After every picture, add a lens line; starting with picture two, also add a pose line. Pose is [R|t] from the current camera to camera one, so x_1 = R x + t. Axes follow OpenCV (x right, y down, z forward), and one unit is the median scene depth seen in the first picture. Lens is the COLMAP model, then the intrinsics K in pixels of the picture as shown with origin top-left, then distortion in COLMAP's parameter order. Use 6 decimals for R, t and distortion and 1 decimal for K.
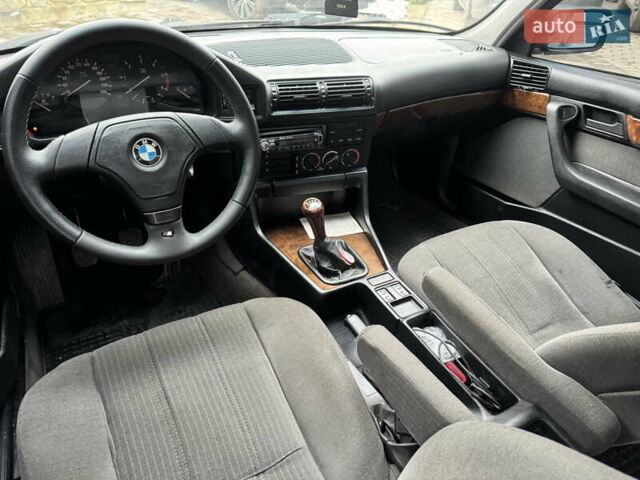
lens RADIAL K [[450.1, 0, 322.5], [0, 450.1, 240.3], [0, 0, 1]] dist [0.060855, -0.062952]
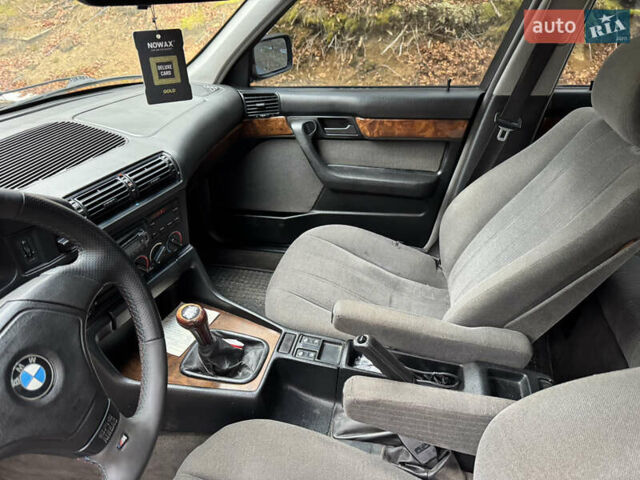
lens RADIAL K [[450.1, 0, 321.7], [0, 450.1, 245.3], [0, 0, 1]] dist [0.060855, -0.062952]
pose [[0.674150, -0.425380, 0.603799, -0.258777], [0.436762, 0.888844, 0.138546, -0.165159], [-0.595618, 0.170316, 0.785004, 0.145554]]
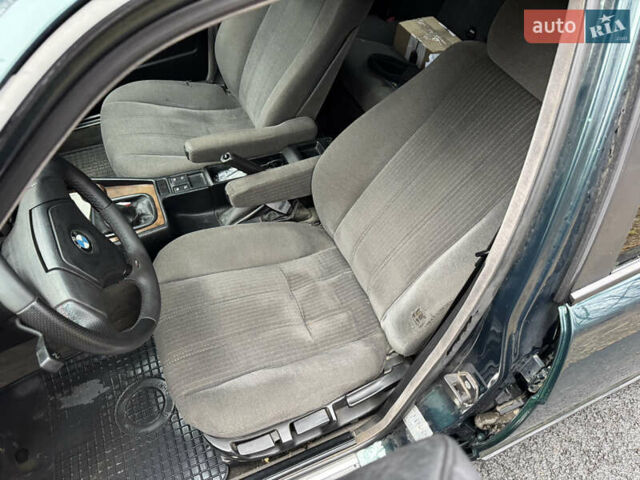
lens RADIAL K [[450.1, 0, 322.1], [0, 450.1, 244.1], [0, 0, 1]] dist [0.060855, -0.062952]
pose [[0.110674, -0.815078, 0.568682, -0.558249], [0.540060, 0.529667, 0.654055, -0.347560], [-0.834318, 0.234735, 0.498811, 0.035613]]
